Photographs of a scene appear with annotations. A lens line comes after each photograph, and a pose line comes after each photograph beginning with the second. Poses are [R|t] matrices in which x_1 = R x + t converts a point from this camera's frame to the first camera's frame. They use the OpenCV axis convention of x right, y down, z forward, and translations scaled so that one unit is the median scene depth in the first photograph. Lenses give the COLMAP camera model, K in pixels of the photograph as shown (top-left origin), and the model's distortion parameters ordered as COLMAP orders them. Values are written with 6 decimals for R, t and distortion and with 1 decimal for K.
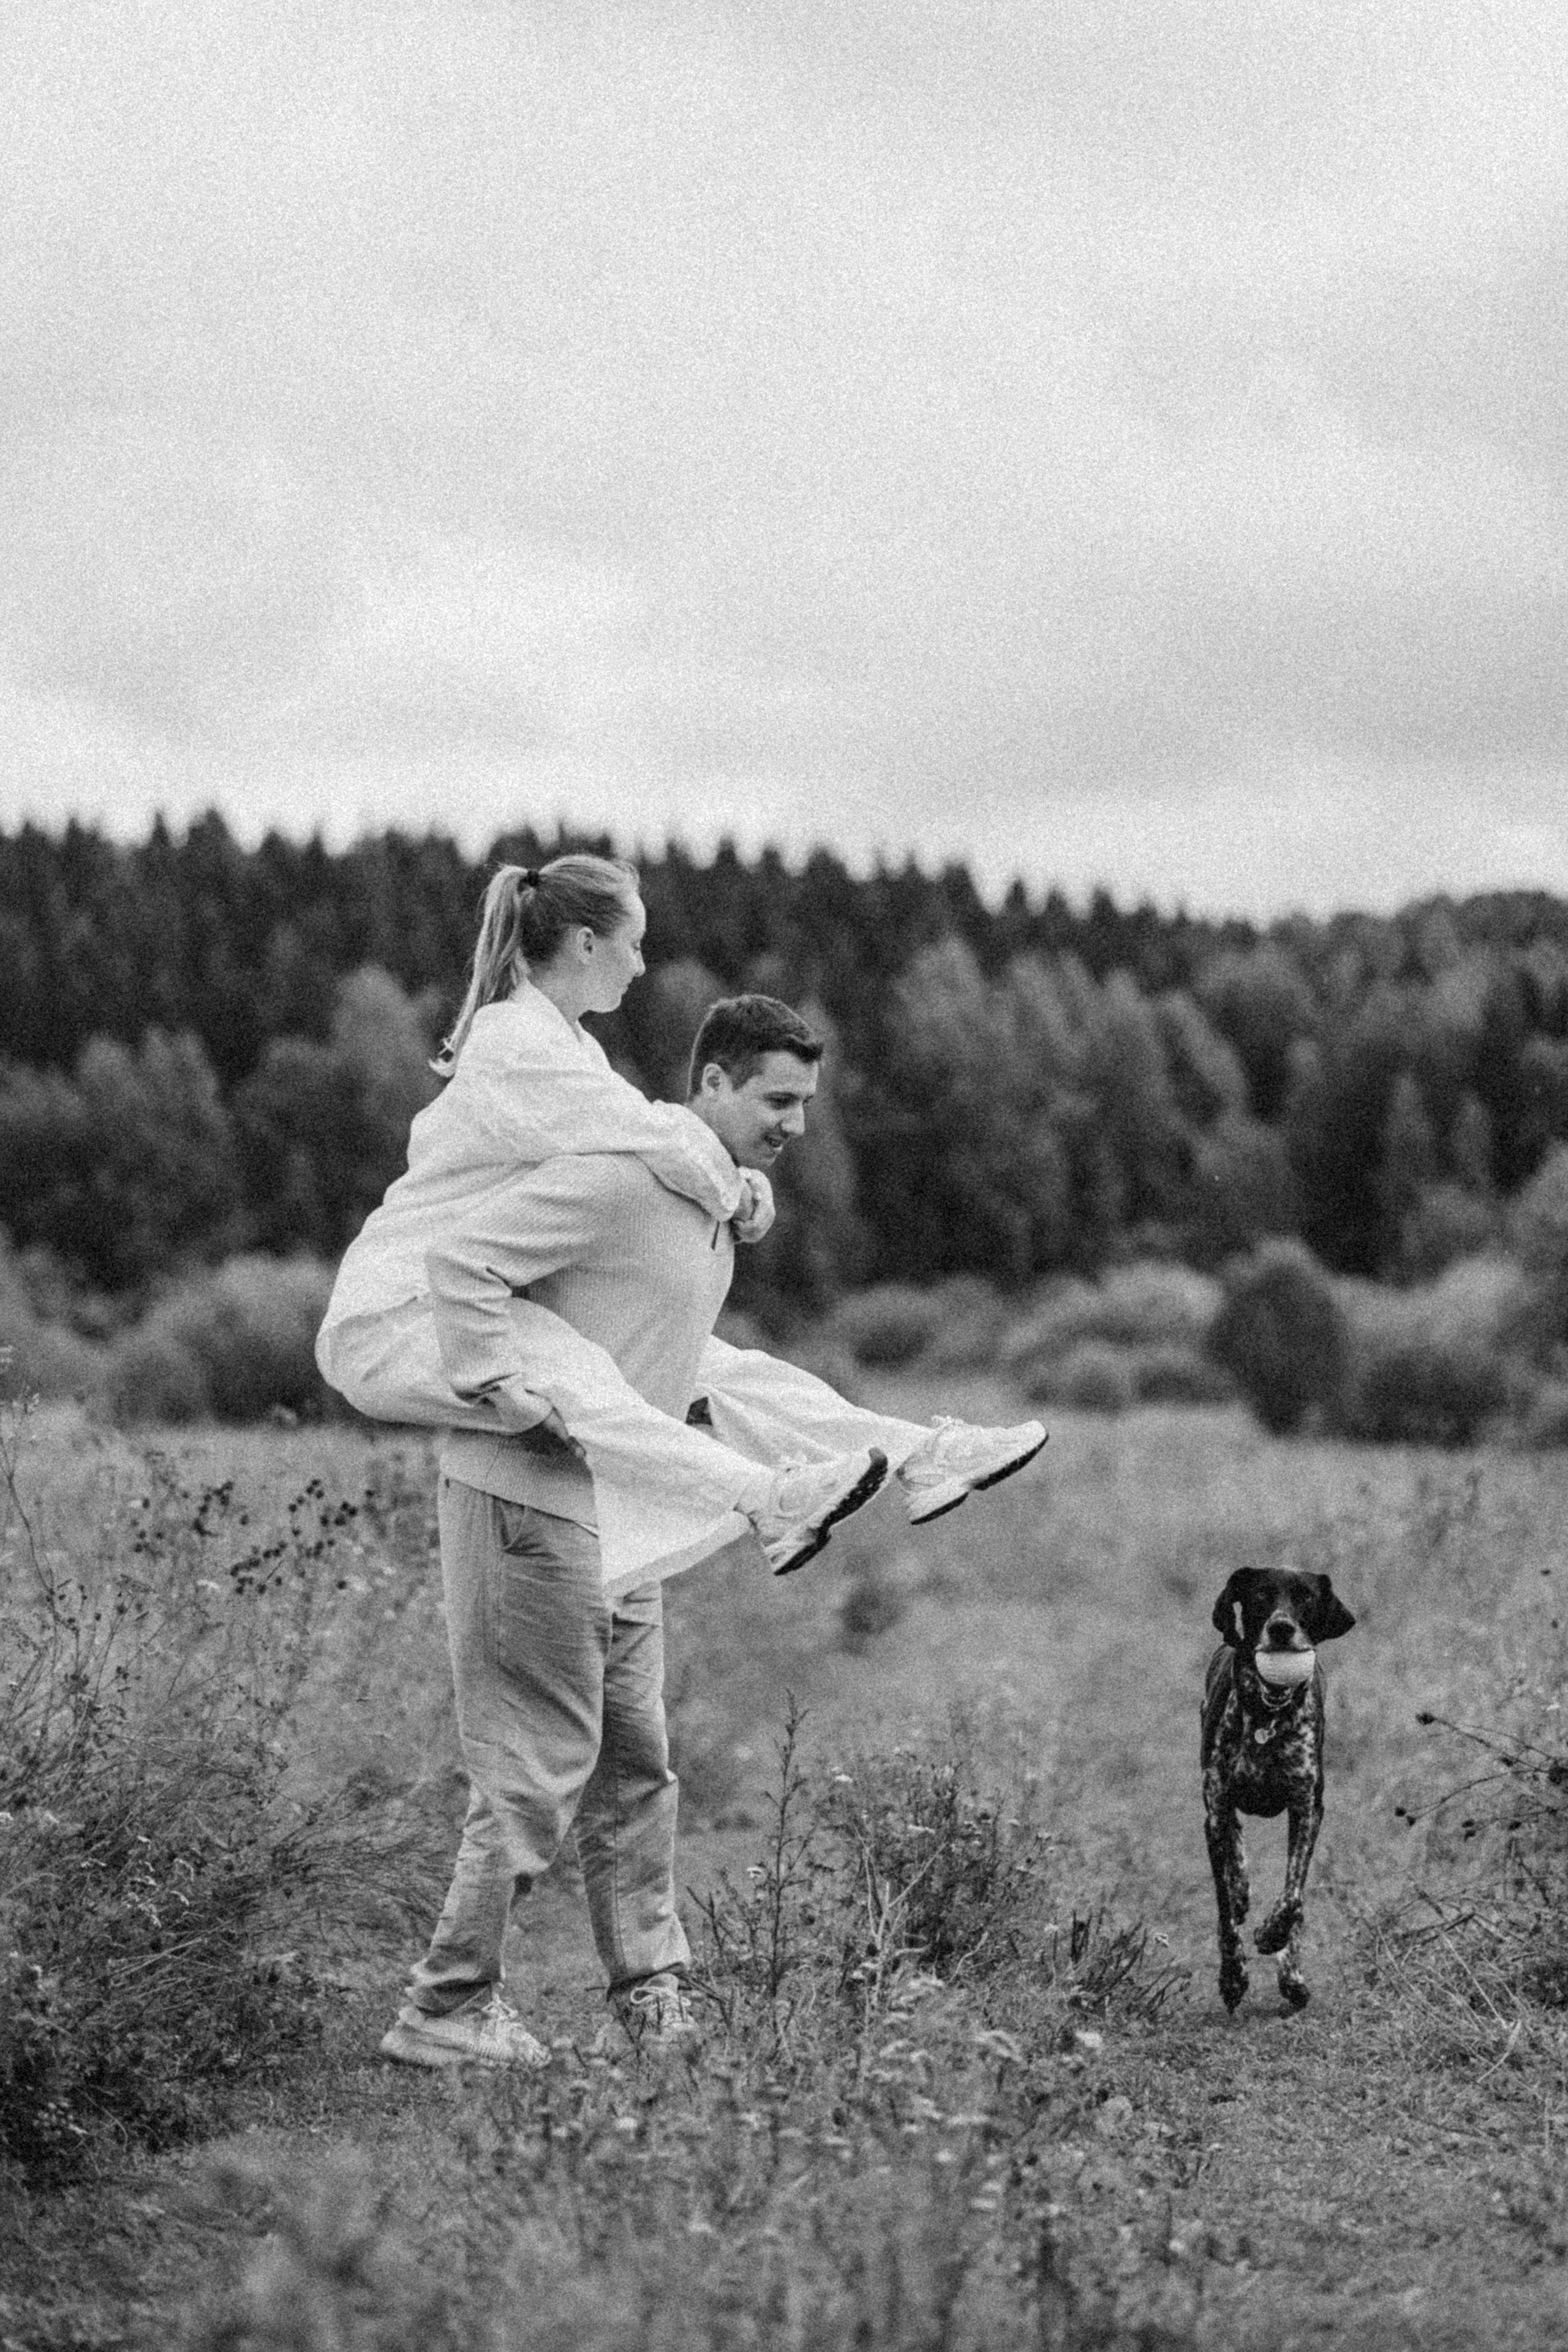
lens RADIAL K [[6125.4, 0, 784.0], [0, 6125.4, 1176.0], [0, 0, 1]] dist [0.056076, 0.852977]
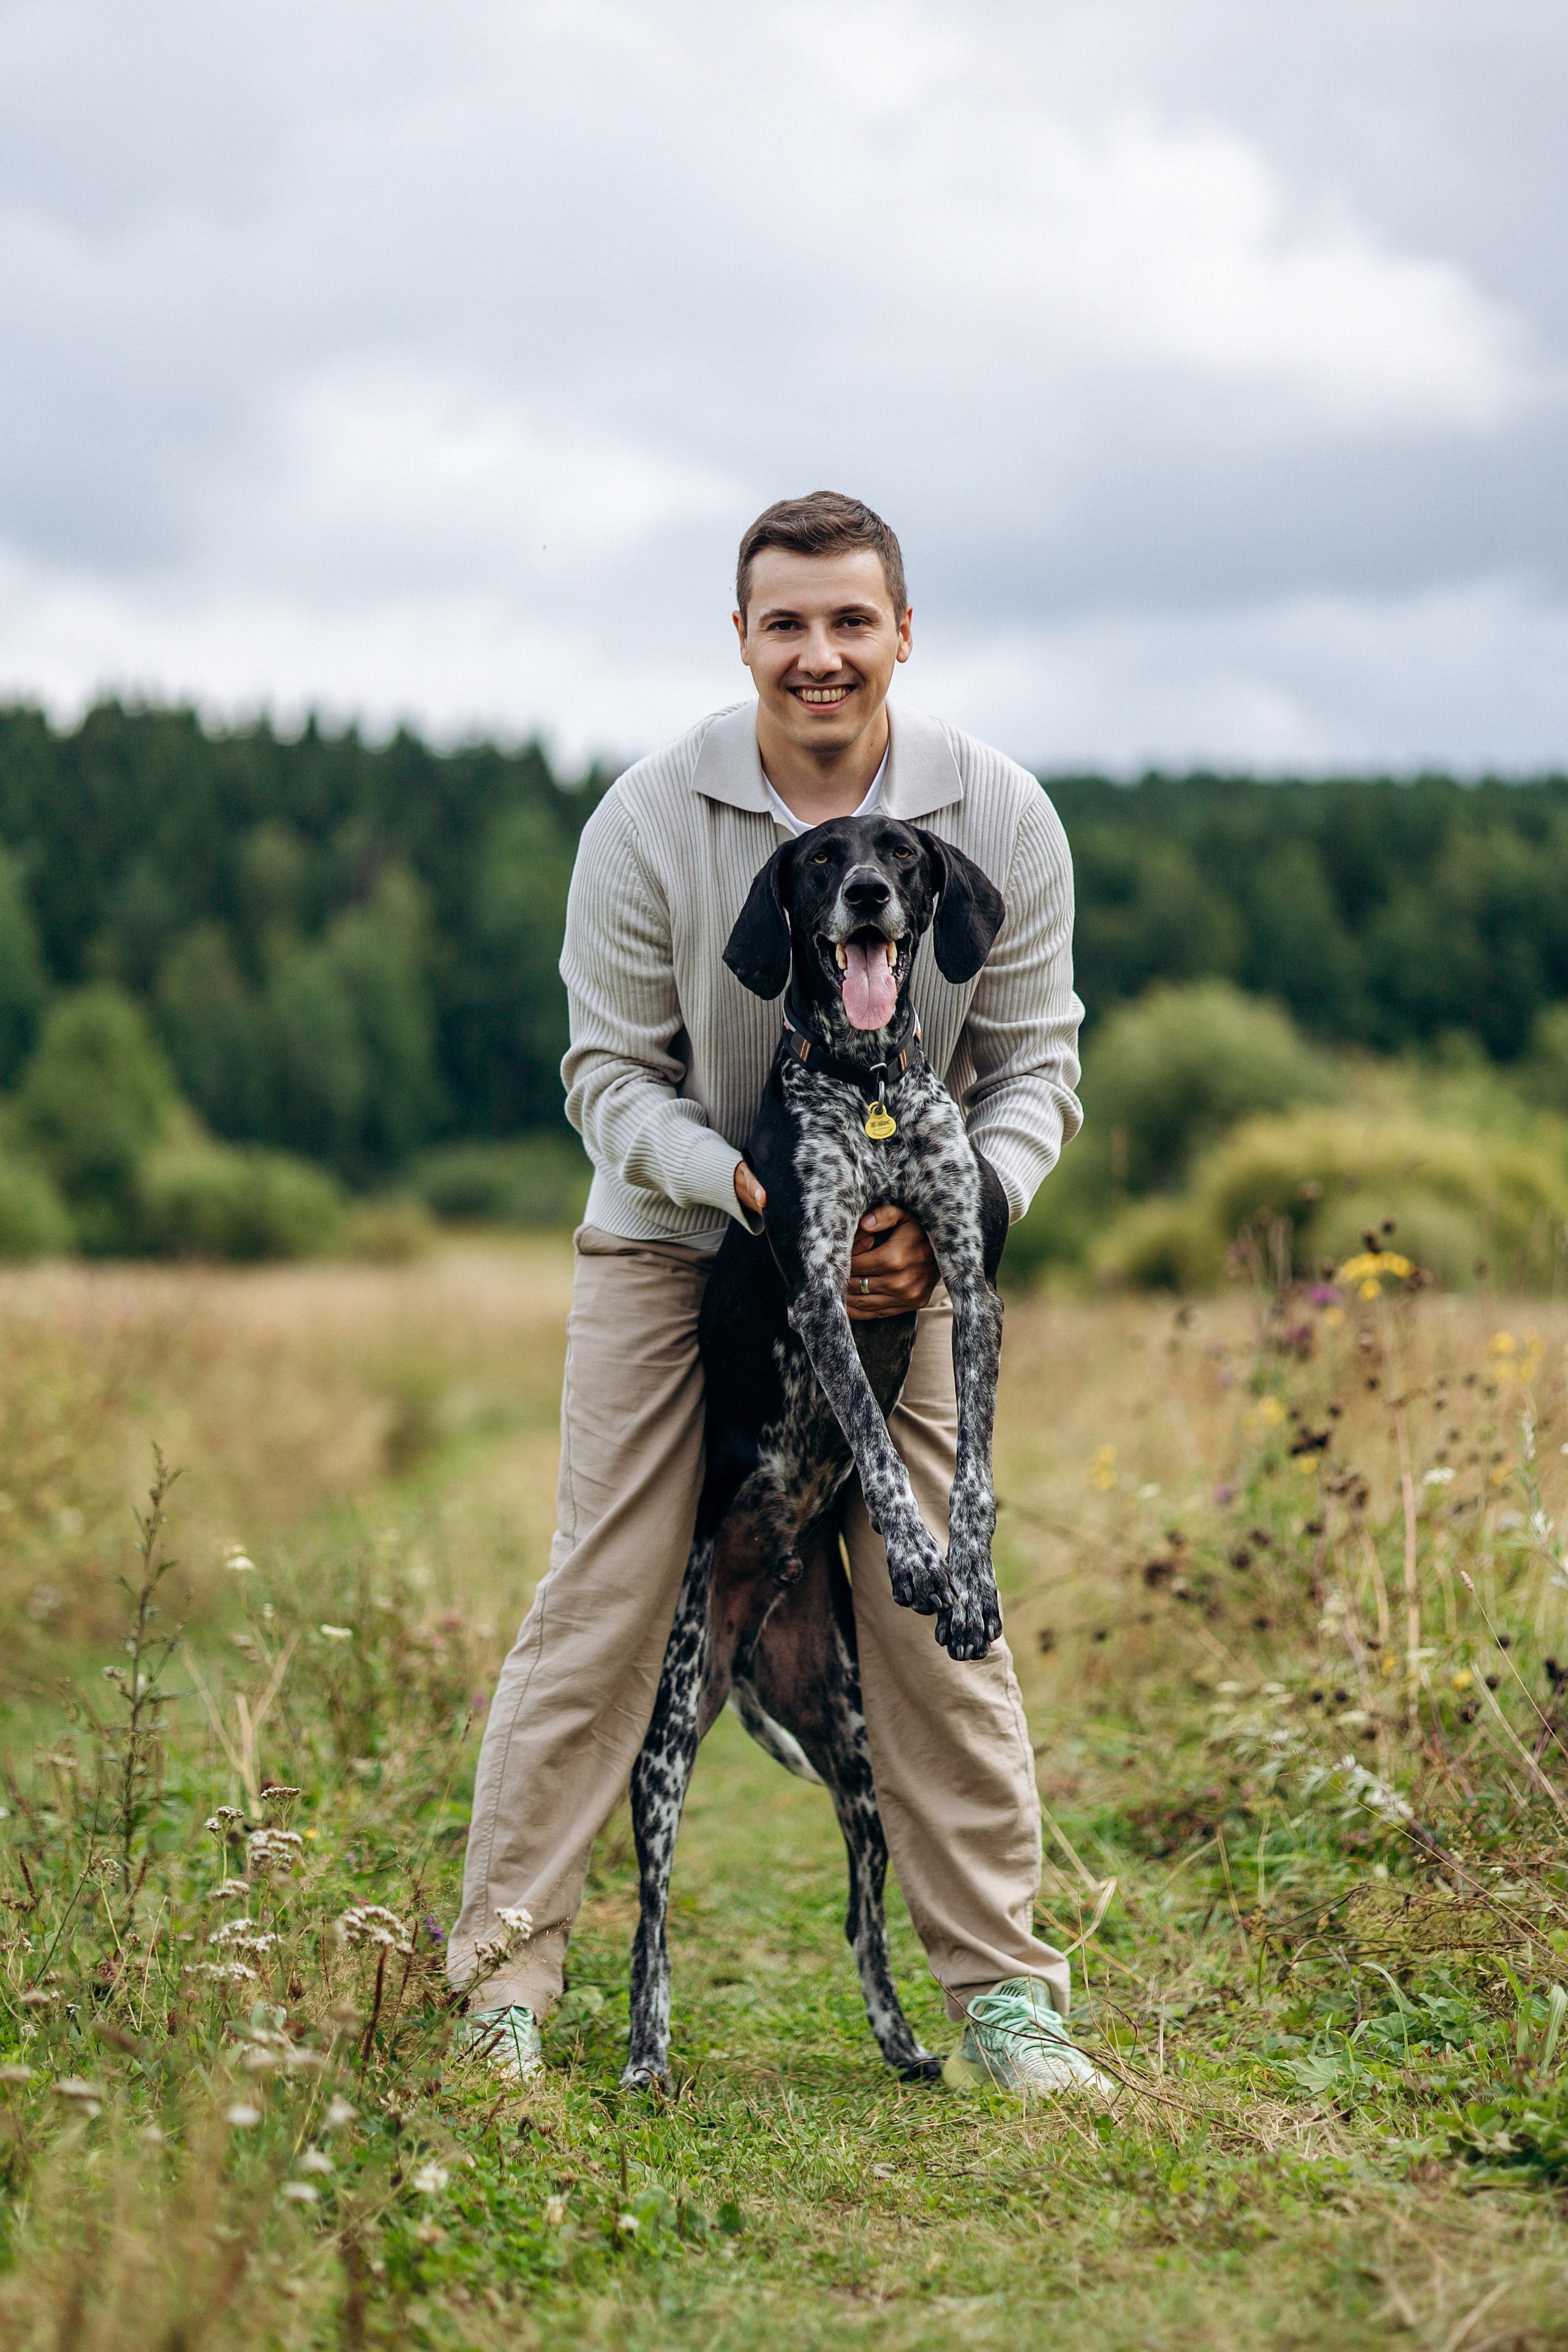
lens RADIAL K [[5801.8, 0, 784.0], [0, 5801.8, 1176.0], [0, 0, 1]] dist [0.012023, 0.647521]
pose [[0.997511, 0.008666, 0.069980, 0.026840], [-0.010059, 0.999758, 0.019579, 0.035353], [-0.069793, -0.020235, 0.997356, 0.277553]]
